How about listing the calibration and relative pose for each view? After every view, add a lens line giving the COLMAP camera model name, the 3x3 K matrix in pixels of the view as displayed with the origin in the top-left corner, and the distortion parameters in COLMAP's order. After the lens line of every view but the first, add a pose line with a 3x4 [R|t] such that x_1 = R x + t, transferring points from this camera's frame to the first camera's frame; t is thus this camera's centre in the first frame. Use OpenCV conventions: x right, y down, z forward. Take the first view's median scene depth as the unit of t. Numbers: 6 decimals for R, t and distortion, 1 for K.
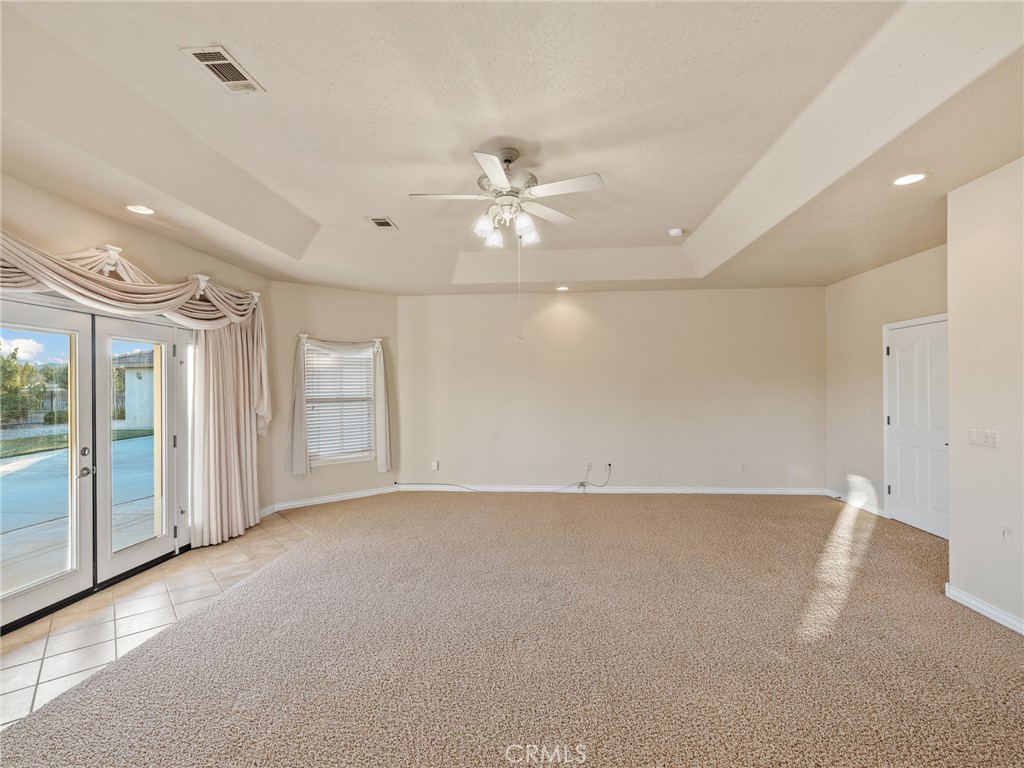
lens RADIAL K [[475.8, 0, 512.4], [0, 475.8, 387.6], [0, 0, 1]] dist [0.001554, -0.000158]
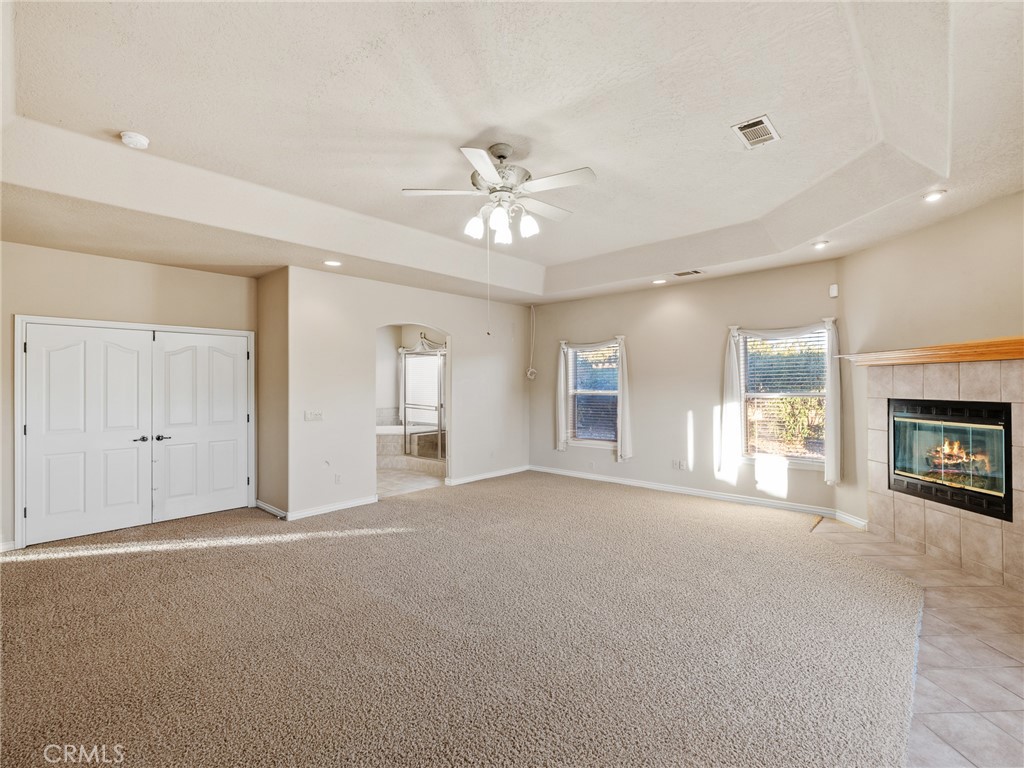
lens RADIAL K [[475.8, 0, 506.7], [0, 475.8, 380.0], [0, 0, 1]] dist [0.001554, -0.000158]
pose [[-0.776069, 0.017336, 0.630409, -0.454050], [0.012616, 0.999849, -0.011964, 0.001577], [-0.630521, -0.001331, -0.776171, 1.260678]]
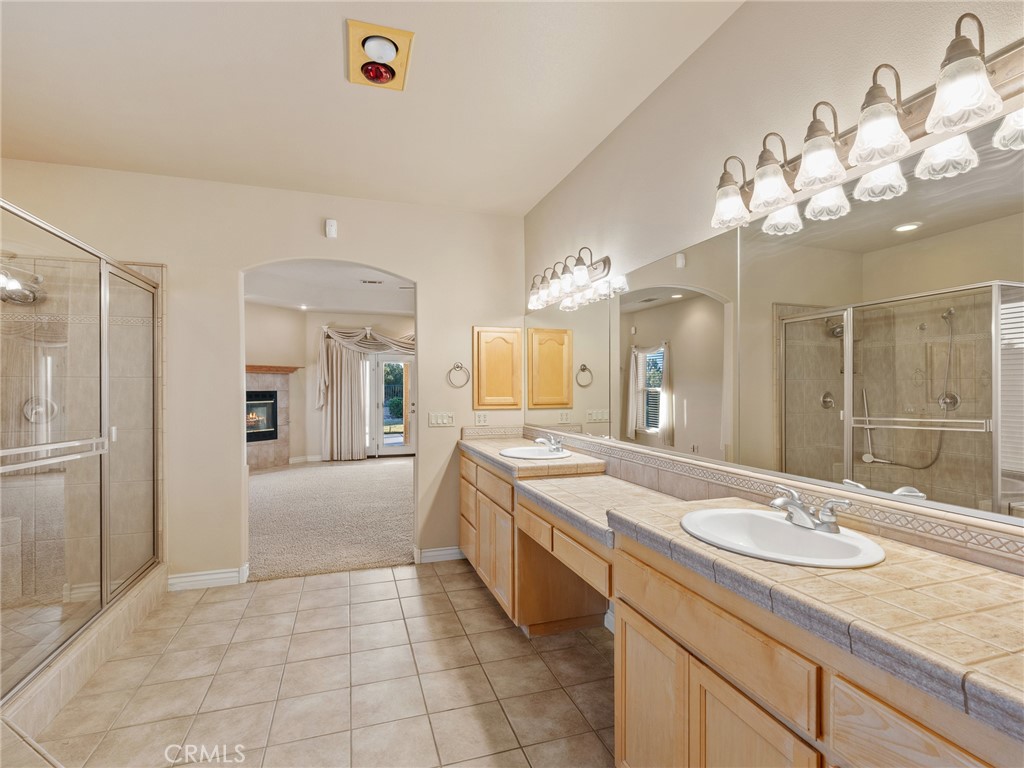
lens RADIAL K [[521.2, 0, 520.4], [0, 521.2, 386.5], [0, 0, 1]] dist [-0.000260, -0.000090]
pose [[0.374623, 0.002502, -0.927174, 1.581338], [0.000542, 0.999996, 0.002918, 0.015905], [0.927177, -0.001596, 0.374620, 0.318688]]
